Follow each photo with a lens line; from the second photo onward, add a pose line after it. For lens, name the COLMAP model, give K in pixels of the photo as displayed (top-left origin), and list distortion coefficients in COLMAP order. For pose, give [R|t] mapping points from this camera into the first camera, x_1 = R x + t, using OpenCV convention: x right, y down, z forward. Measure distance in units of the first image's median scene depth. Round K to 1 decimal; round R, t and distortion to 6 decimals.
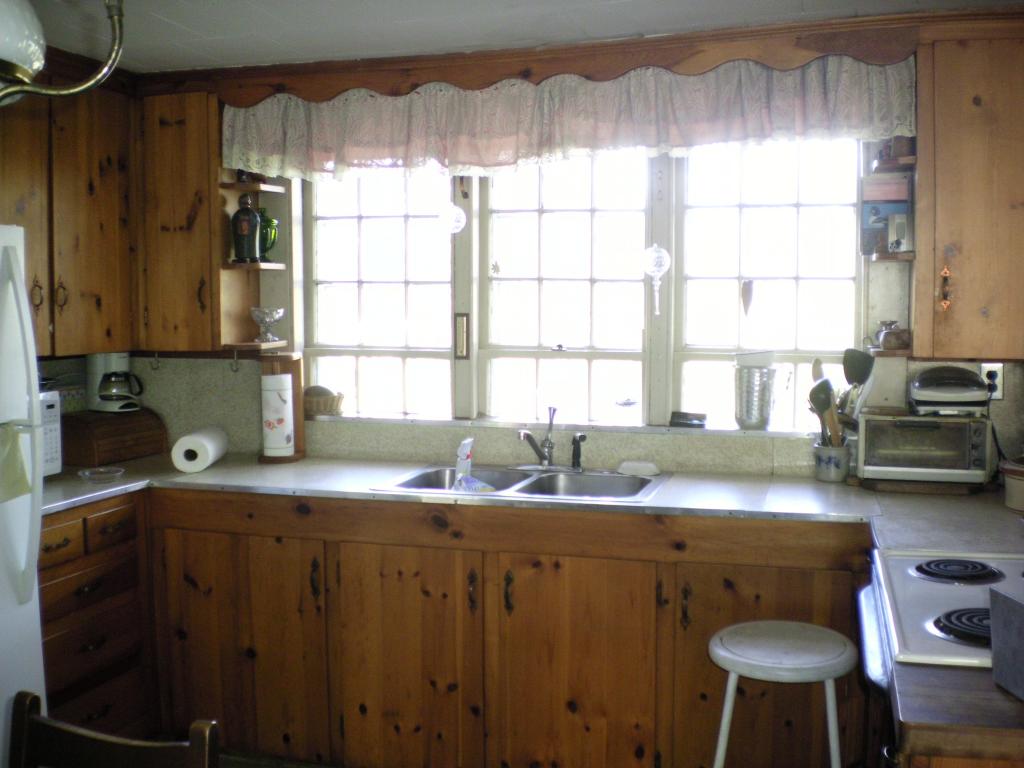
lens RADIAL K [[1075.3, 0, 504.2], [0, 1075.3, 376.7], [0, 0, 1]] dist [-0.069374, -0.187009]
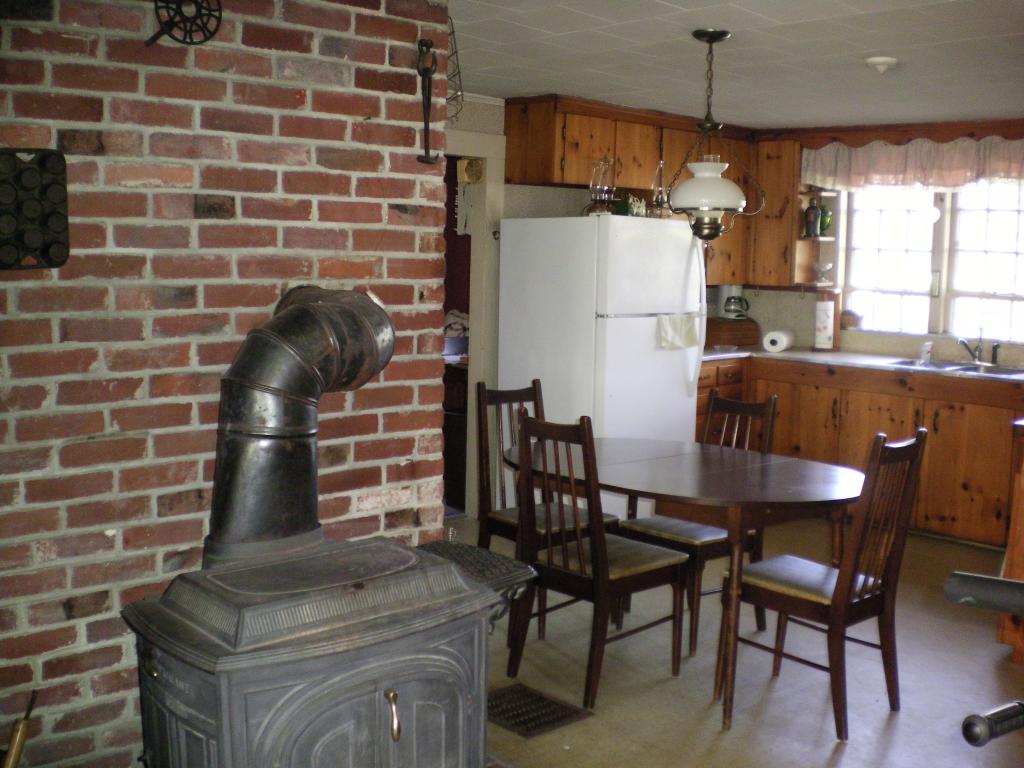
lens RADIAL K [[1075.3, 0, 504.2], [0, 1075.3, 376.7], [0, 0, 1]] dist [-0.069374, -0.187009]
pose [[0.859495, 0.077510, -0.505233, 0.233328], [-0.053945, 0.996671, 0.061132, 0.043763], [0.508289, -0.025288, 0.860815, -0.791368]]
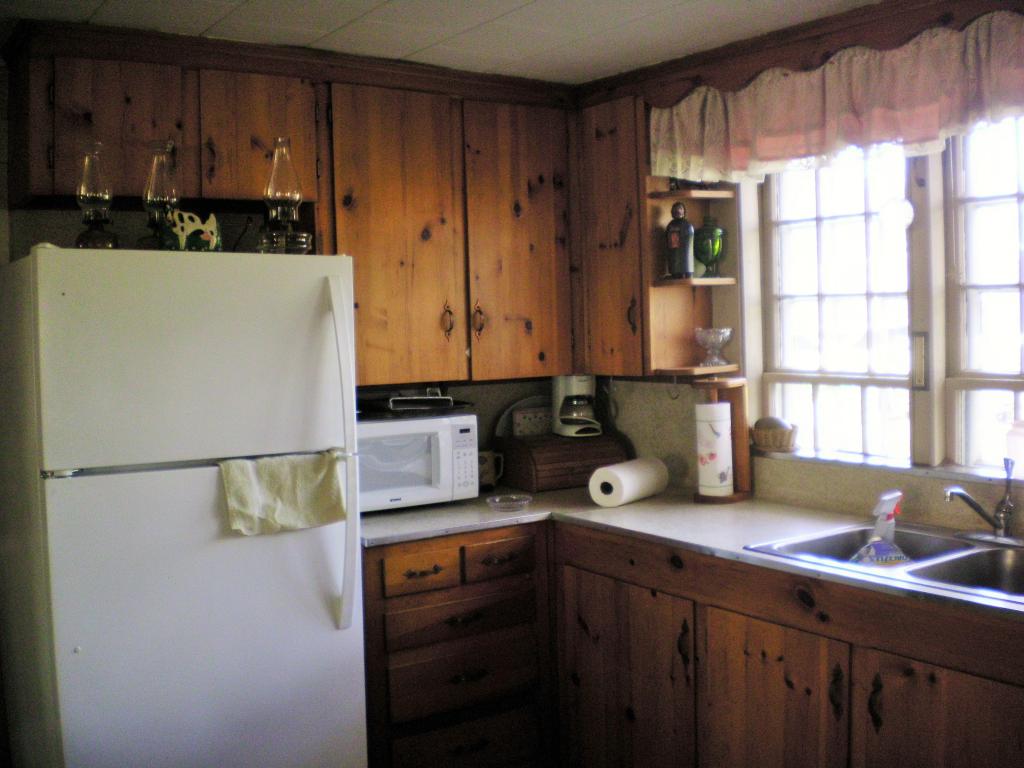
lens RADIAL K [[1075.3, 0, 504.2], [0, 1075.3, 376.7], [0, 0, 1]] dist [-0.069374, -0.187009]
pose [[0.771631, 0.012664, -0.635944, 0.226387], [-0.018868, 0.999818, -0.002983, -0.018890], [0.635790, 0.014301, 0.771729, 0.213151]]
